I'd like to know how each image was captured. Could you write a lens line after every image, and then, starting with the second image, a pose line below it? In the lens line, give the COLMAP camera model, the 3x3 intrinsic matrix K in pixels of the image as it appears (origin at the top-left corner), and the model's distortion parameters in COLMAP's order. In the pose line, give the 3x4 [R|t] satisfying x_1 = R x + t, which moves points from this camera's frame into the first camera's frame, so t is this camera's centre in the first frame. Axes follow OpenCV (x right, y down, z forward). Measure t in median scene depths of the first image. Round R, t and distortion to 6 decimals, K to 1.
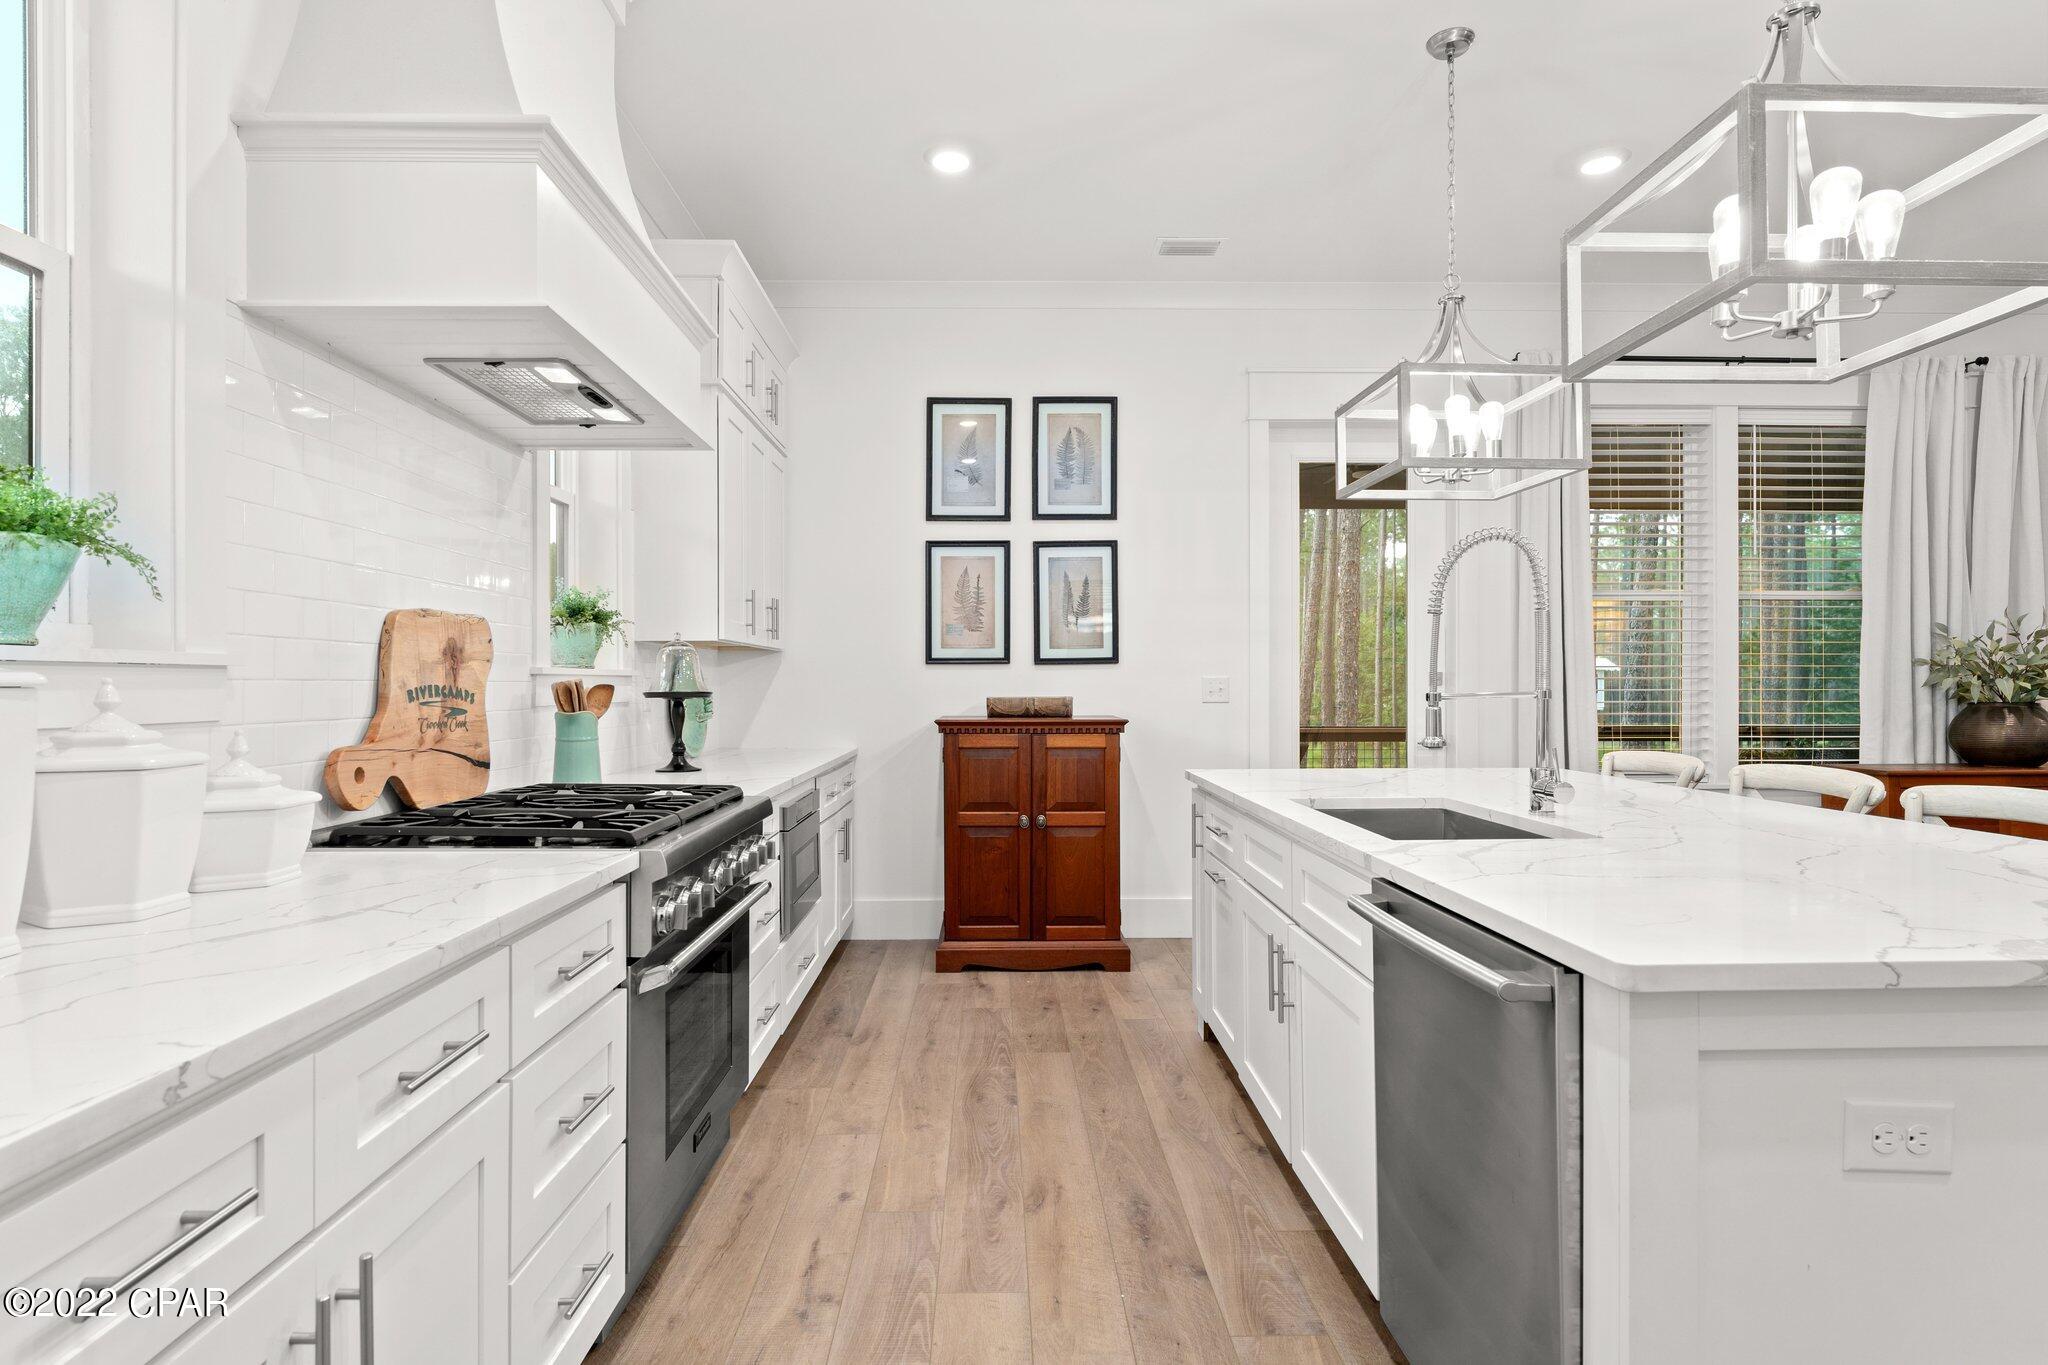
lens RADIAL K [[1059.1, 0, 1026.5], [0, 1059.1, 672.0], [0, 0, 1]] dist [-0.000180, -0.000033]
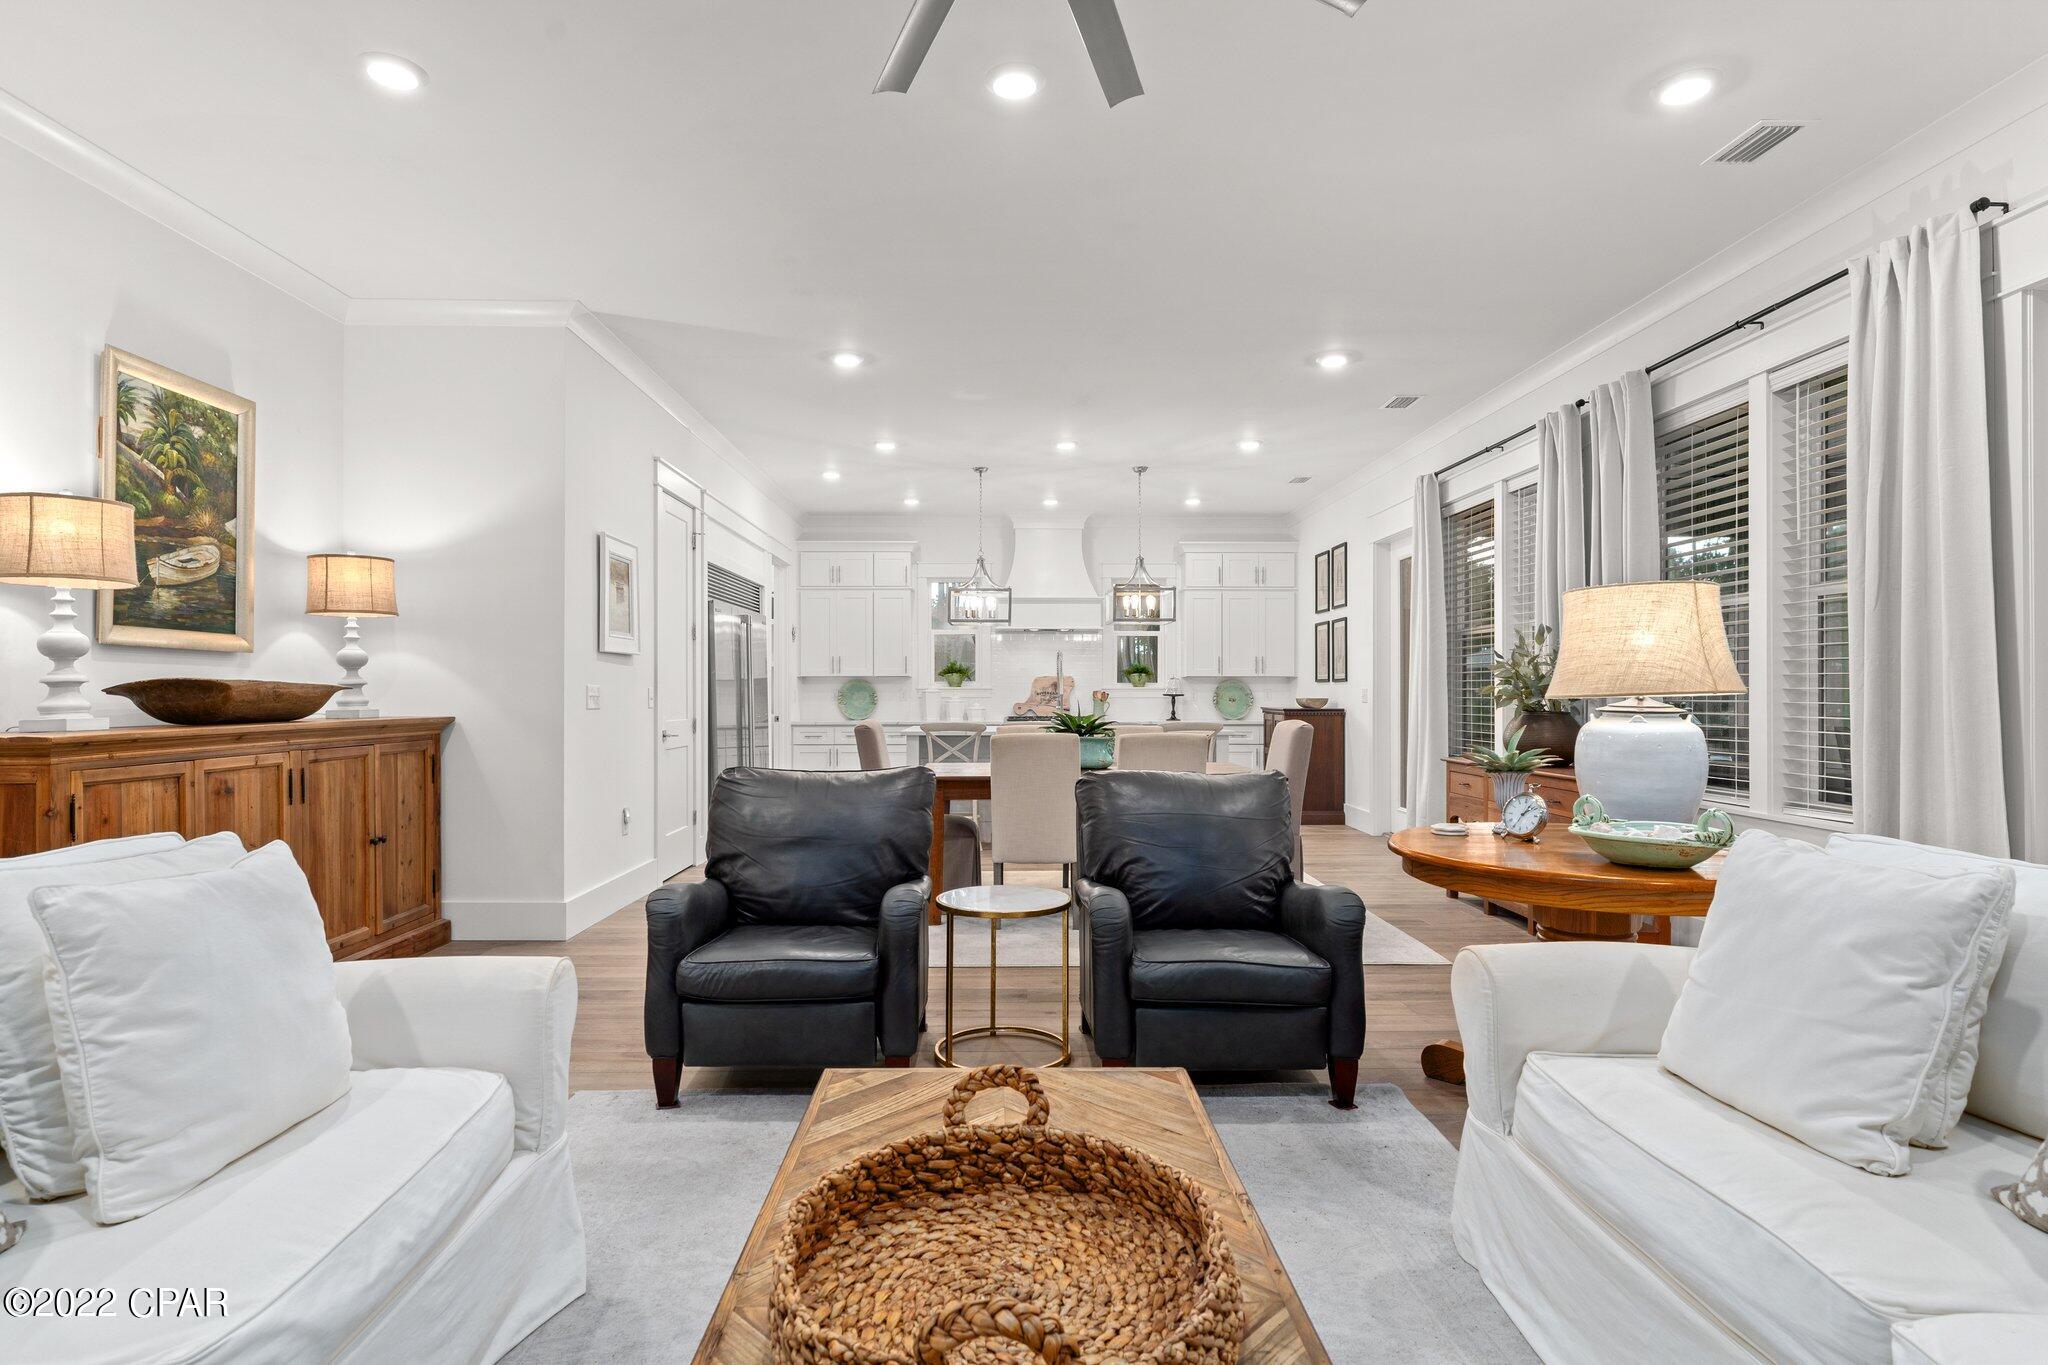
lens RADIAL K [[1055.1, 0, 1024.0], [0, 1055.1, 682.5], [0, 0, 1]] dist [0.001984, 0.000151]
pose [[0.006541, -0.006462, -0.999958, 1.991175], [0.011327, 0.999915, -0.006387, -0.000261], [0.999914, -0.011285, 0.006614, 0.405517]]
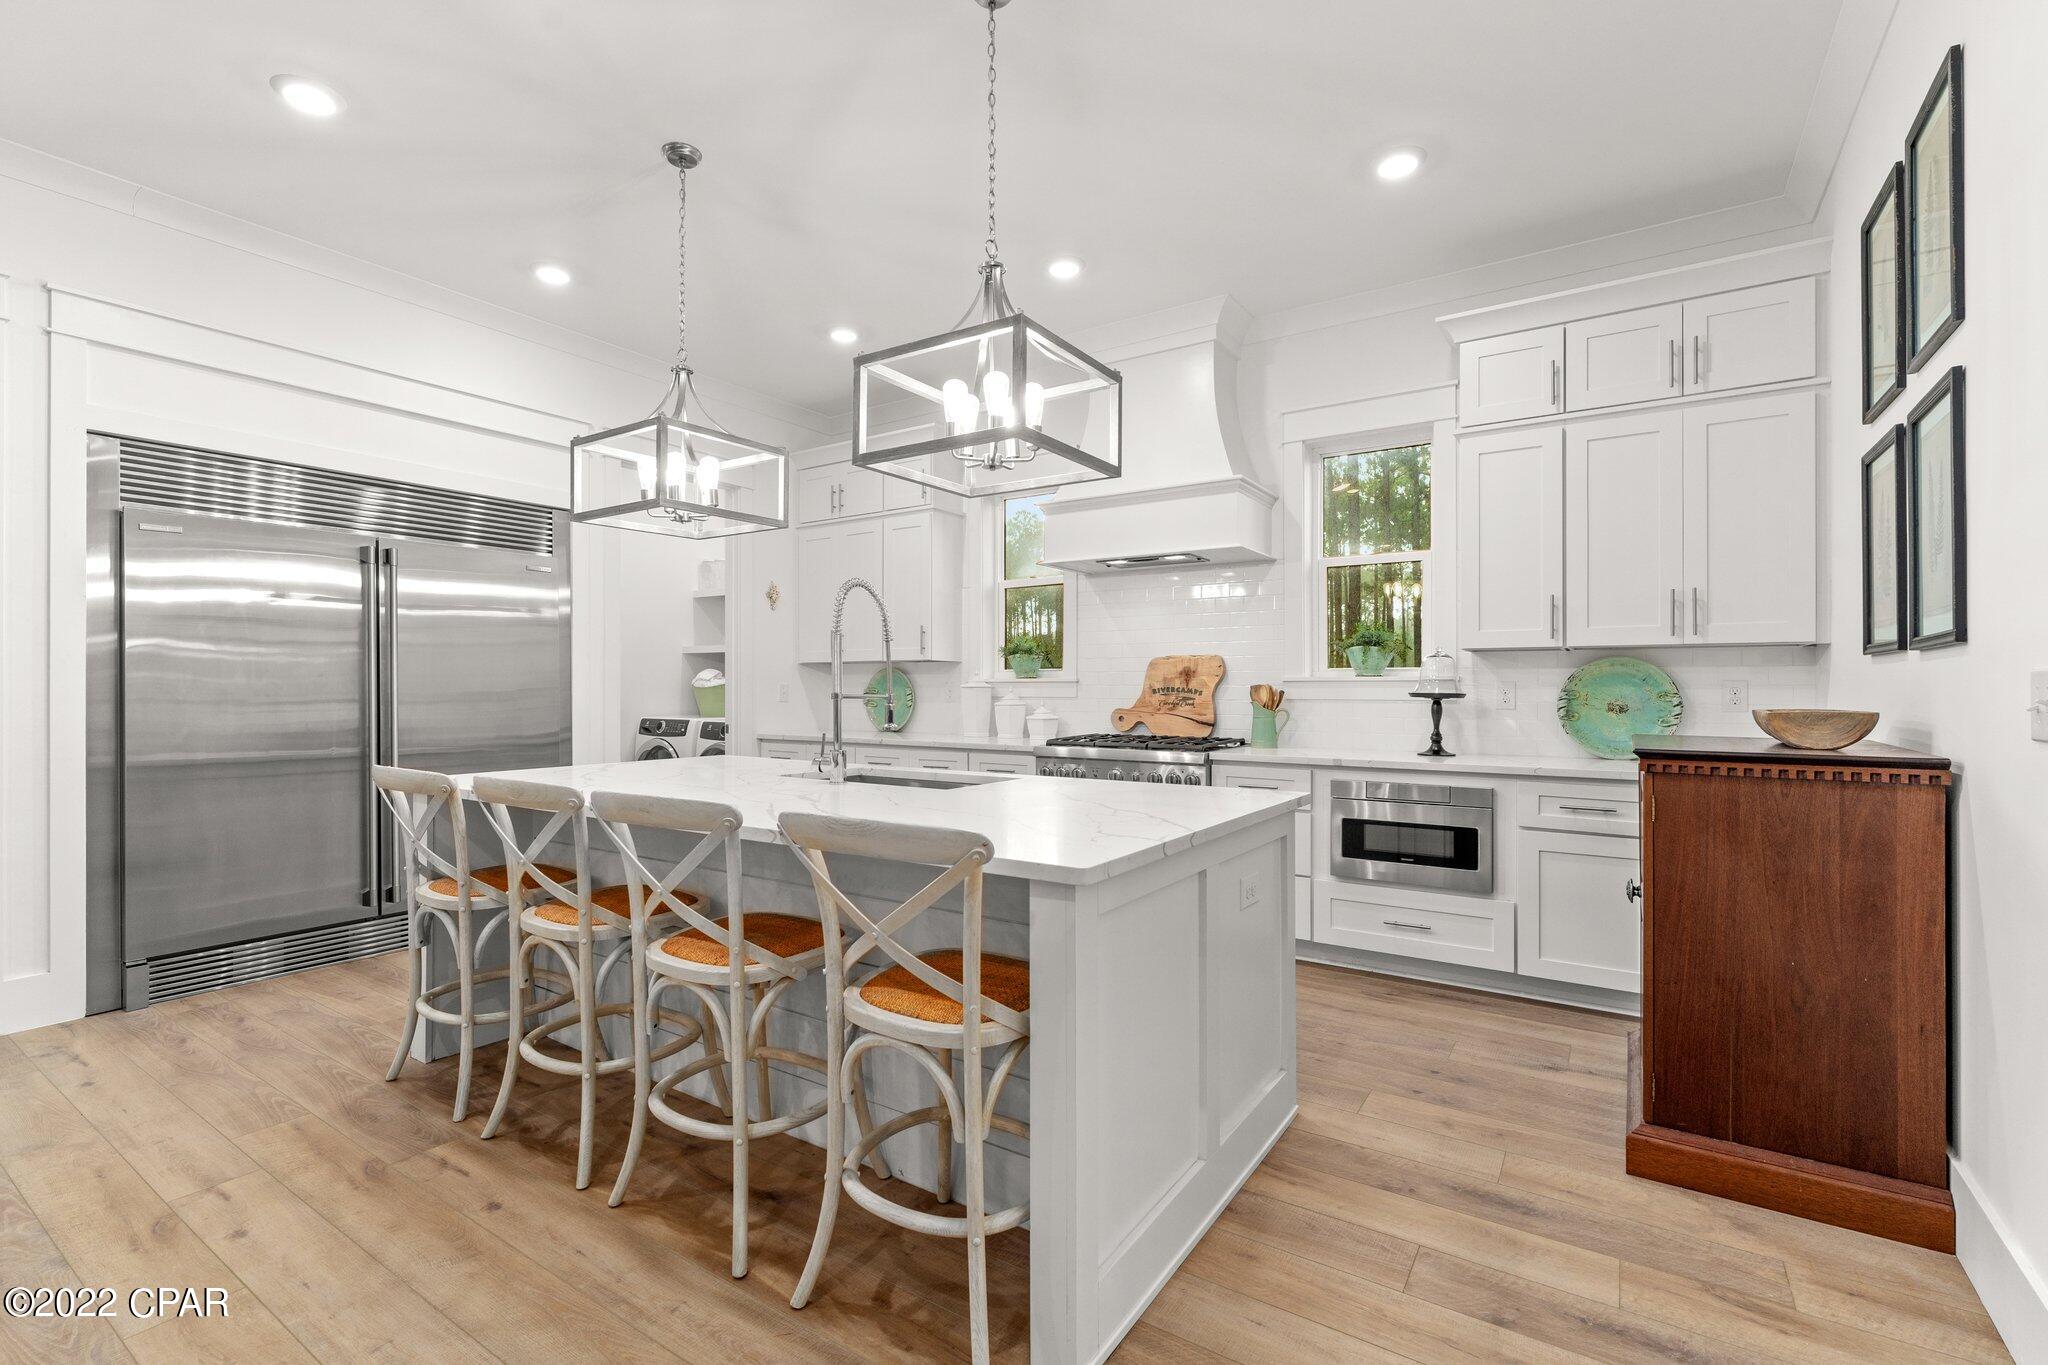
lens RADIAL K [[905.1, 0, 1024.0], [0, 905.1, 682.5], [0, 0, 1]] dist [0.001023, 0.000387]
pose [[-0.575547, -0.001261, -0.817767, 0.622759], [0.010243, 0.999909, -0.008751, 0.007579], [0.817704, -0.013413, -0.575482, 0.898550]]
